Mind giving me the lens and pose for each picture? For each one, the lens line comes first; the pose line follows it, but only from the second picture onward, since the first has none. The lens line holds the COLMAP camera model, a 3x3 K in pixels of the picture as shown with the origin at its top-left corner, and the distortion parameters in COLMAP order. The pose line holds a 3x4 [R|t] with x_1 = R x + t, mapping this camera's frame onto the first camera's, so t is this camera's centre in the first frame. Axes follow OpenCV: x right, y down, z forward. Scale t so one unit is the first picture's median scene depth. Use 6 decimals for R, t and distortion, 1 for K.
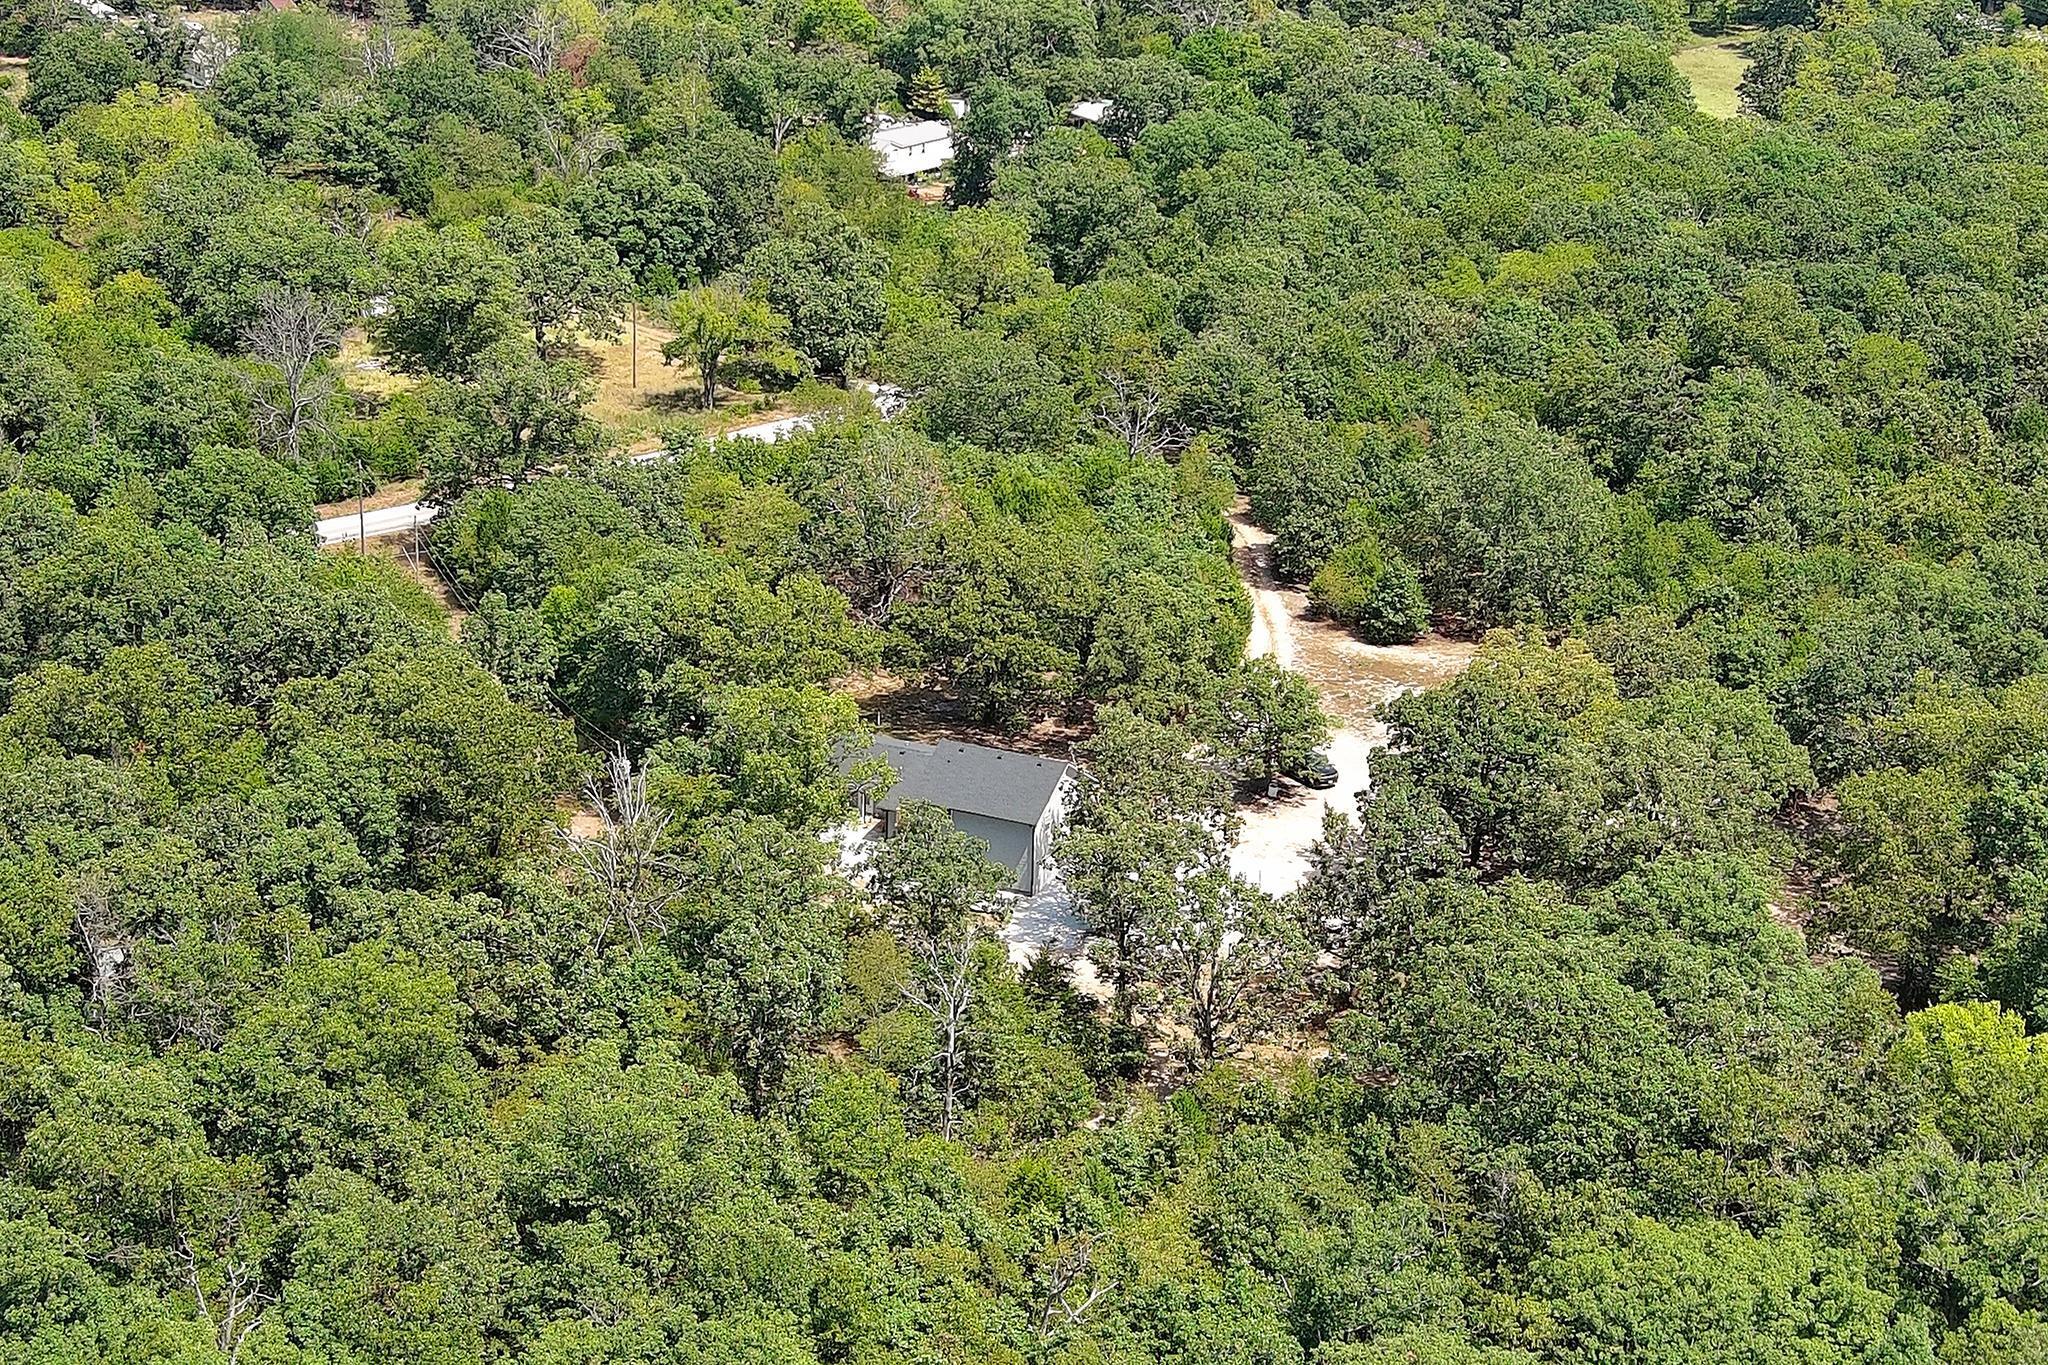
lens RADIAL K [[4721.5, 0, 1024.0], [0, 4721.5, 682.5], [0, 0, 1]] dist [0.067791, 0.288617]
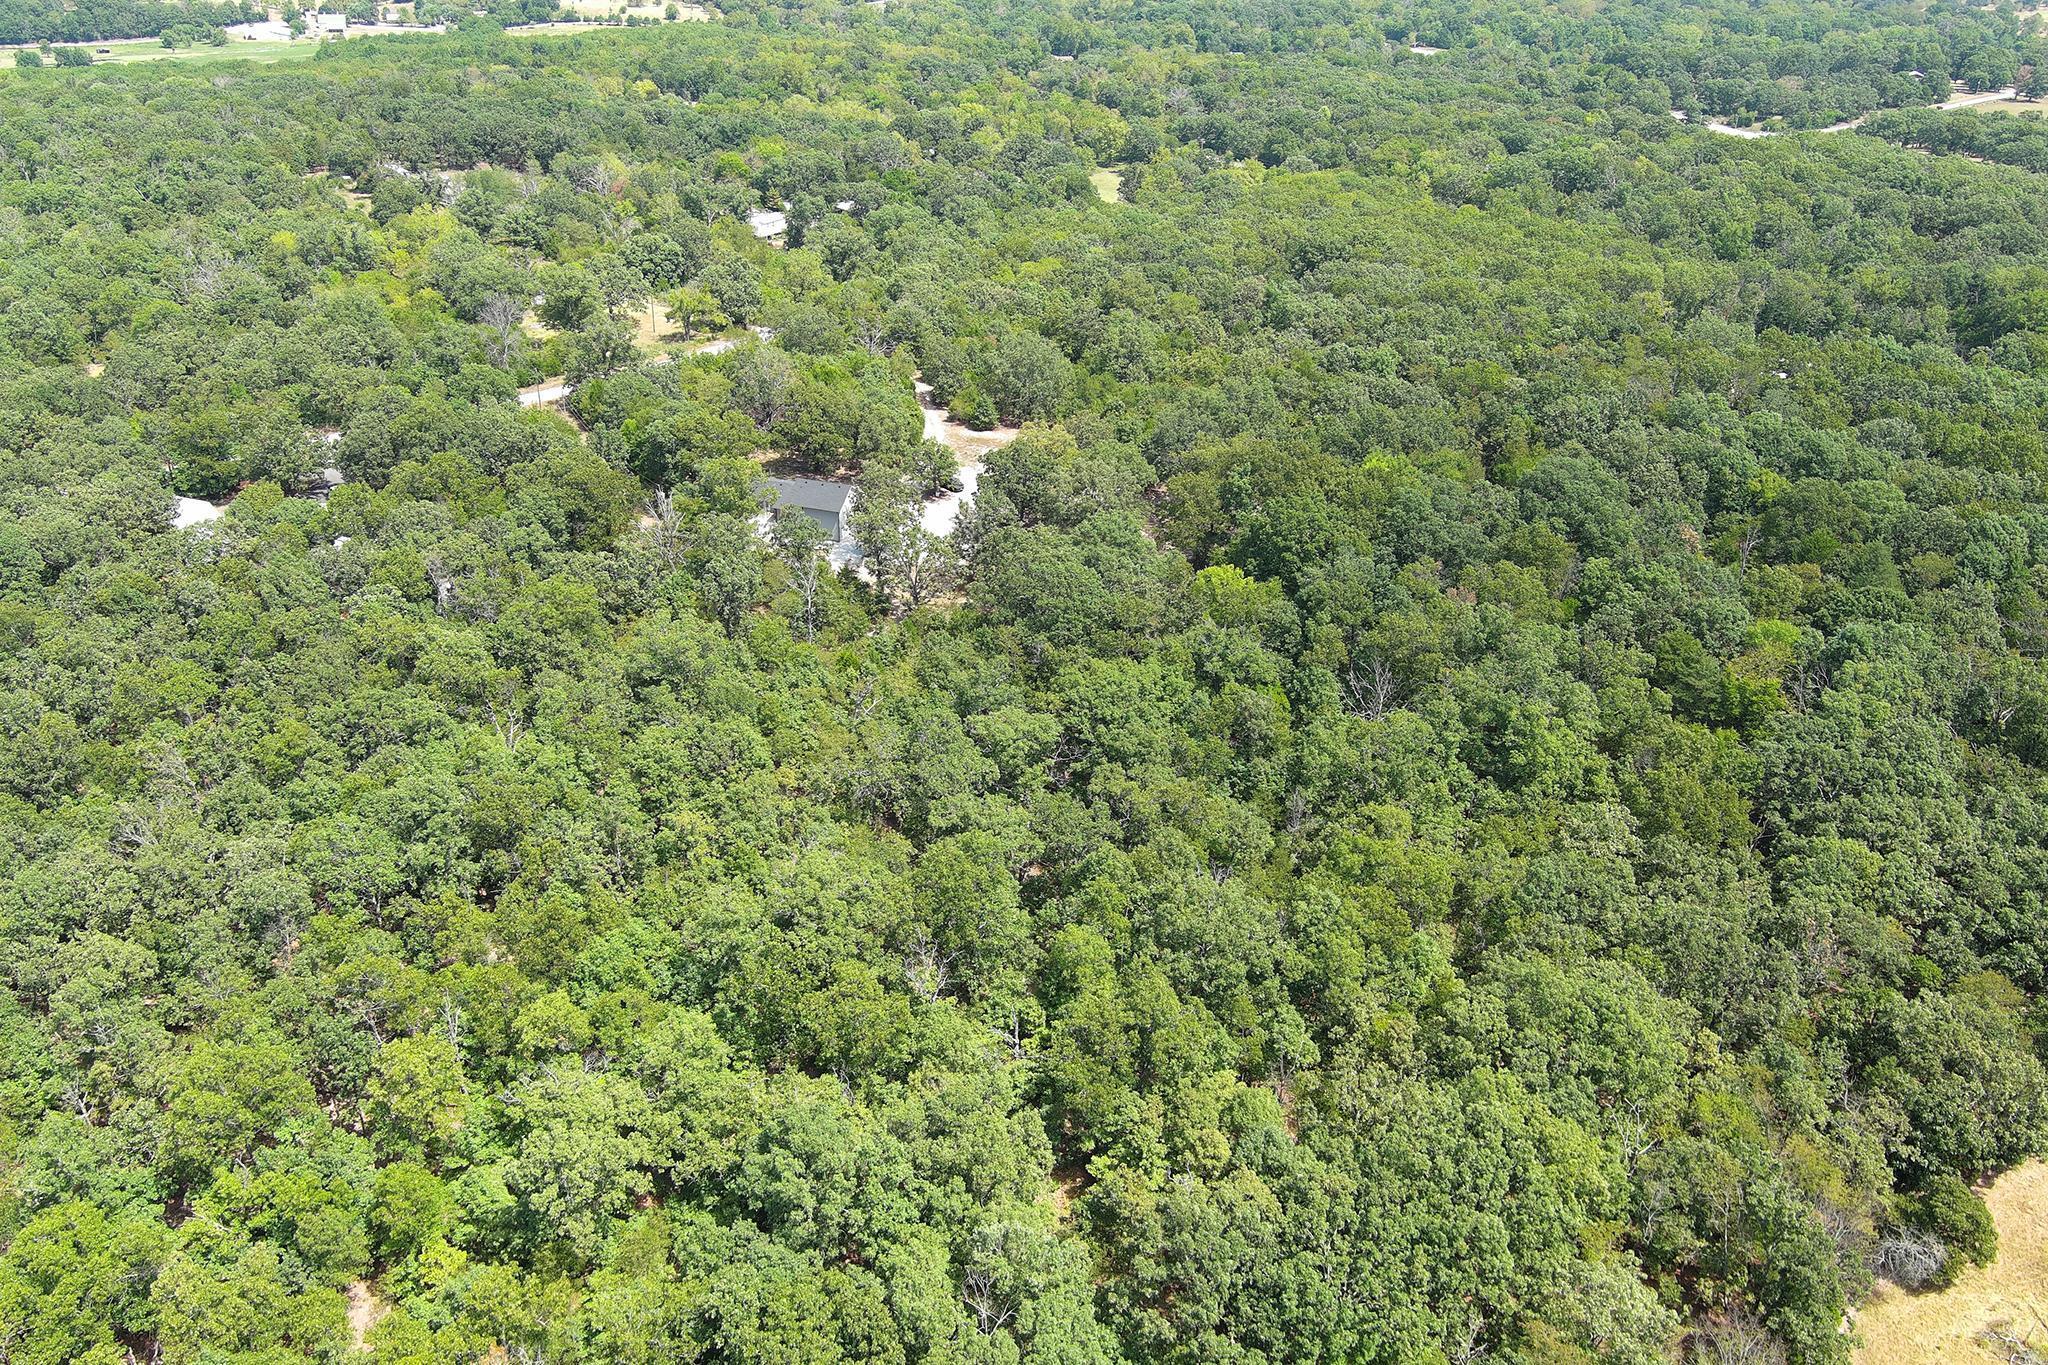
lens RADIAL K [[1965.9, 0, 1120.8], [0, 1965.9, 682.1], [0, 0, 1]] dist [0.041156, 0.000590]
pose [[0.988612, -0.059059, 0.138415, 0.000299], [0.042178, 0.991650, 0.121869, -0.000086], [-0.144456, -0.114643, 0.982848, -0.014199]]
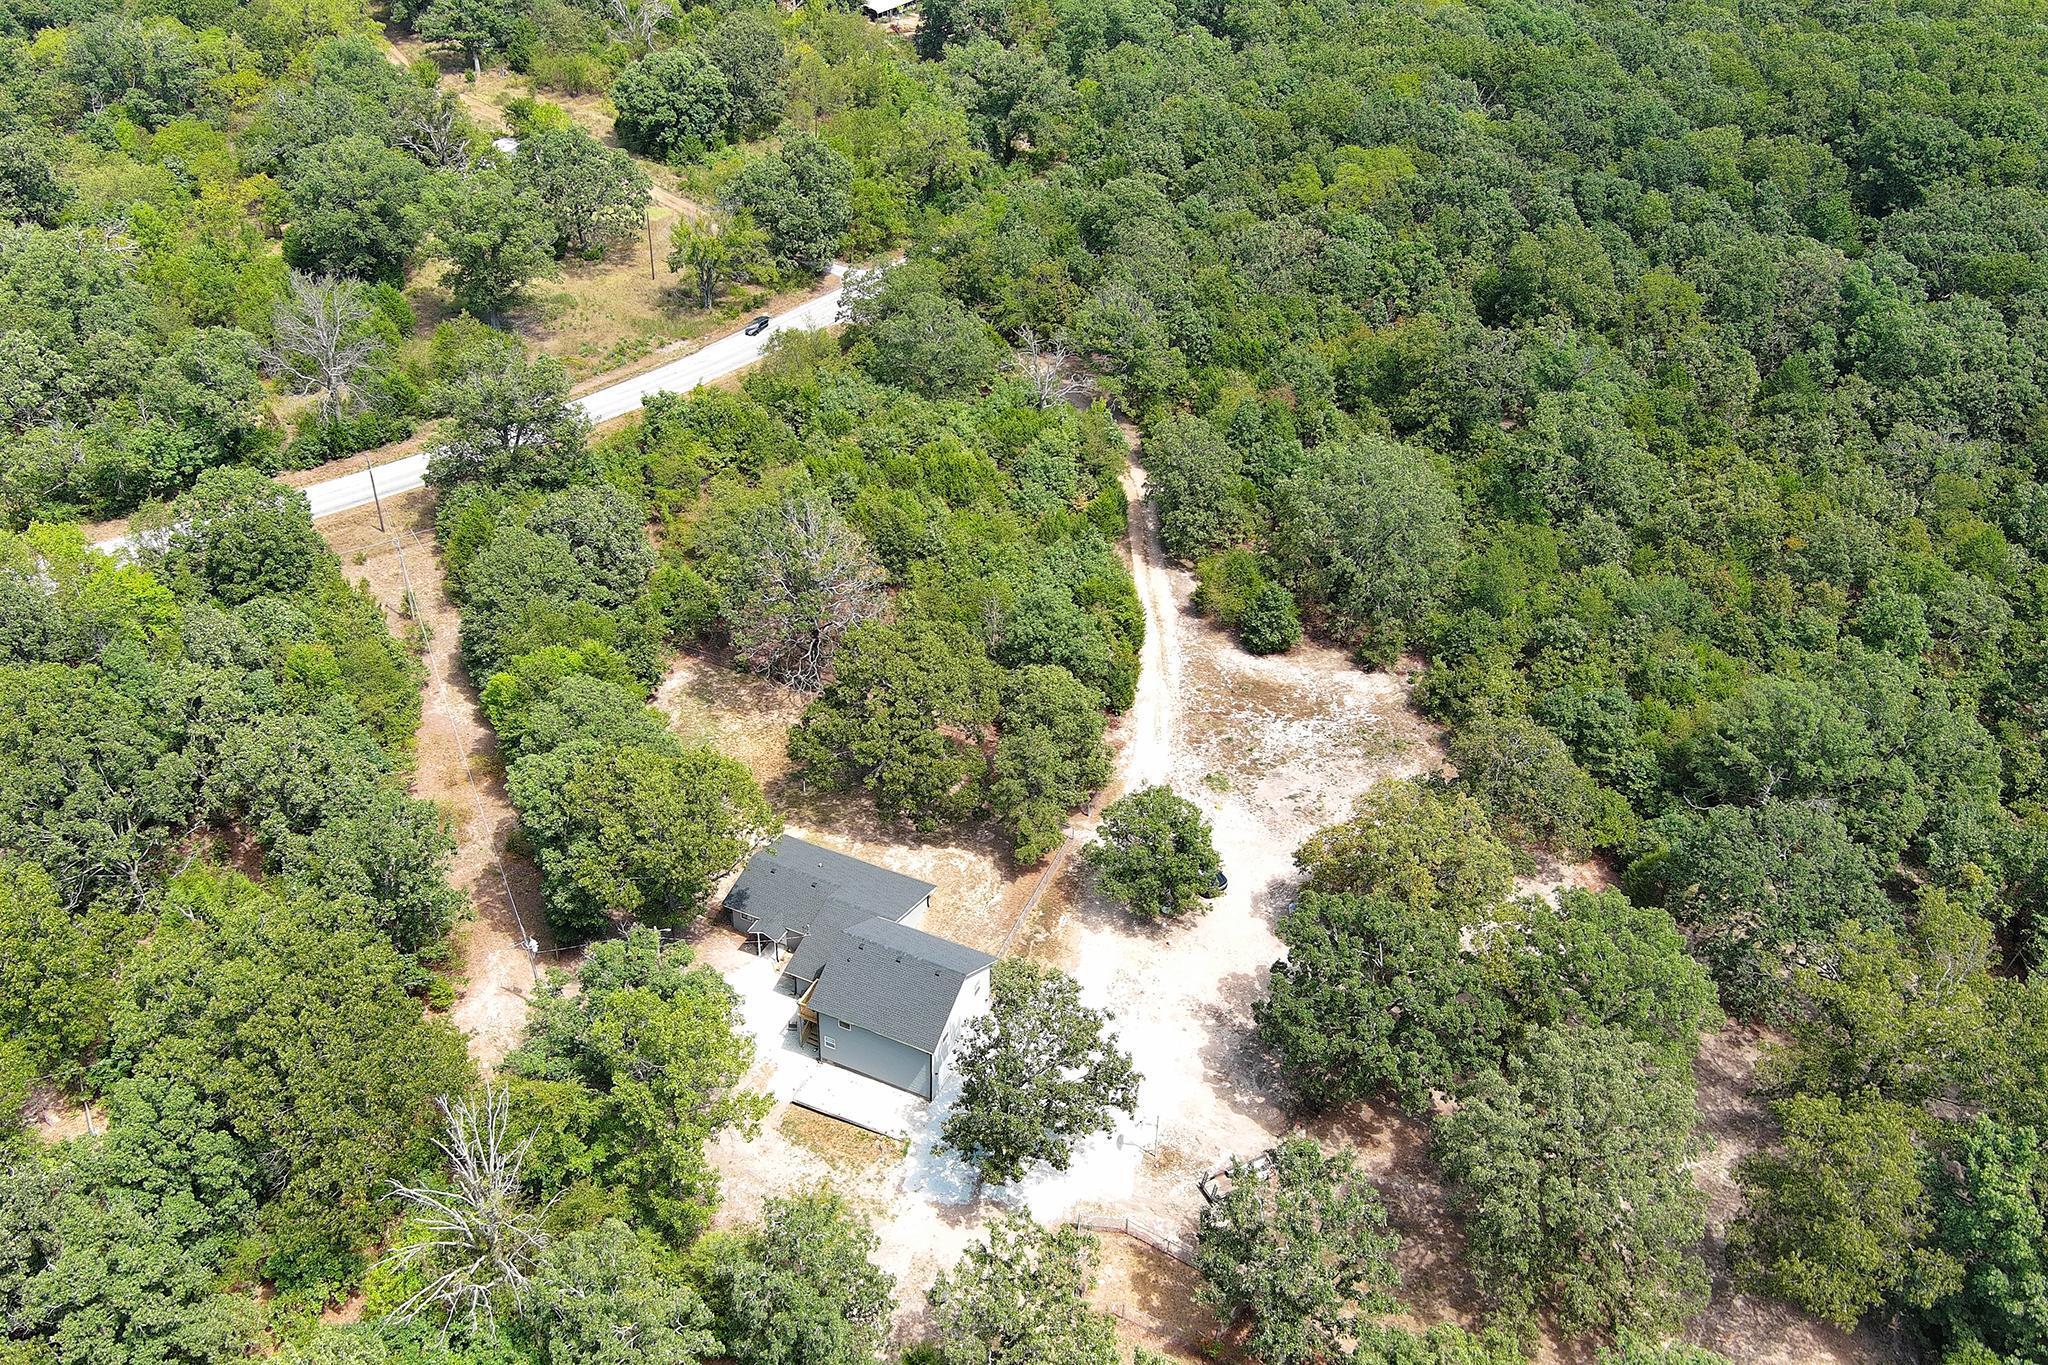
lens RADIAL K [[1997.4, 0, 1024.0], [0, 1997.4, 682.5], [0, 0, 1]] dist [0.034952, -0.011622]
pose [[0.999990, -0.003318, 0.003091, 0.019116], [0.002182, 0.949610, 0.313428, -0.163116], [-0.003975, -0.313418, 0.949607, 0.580027]]
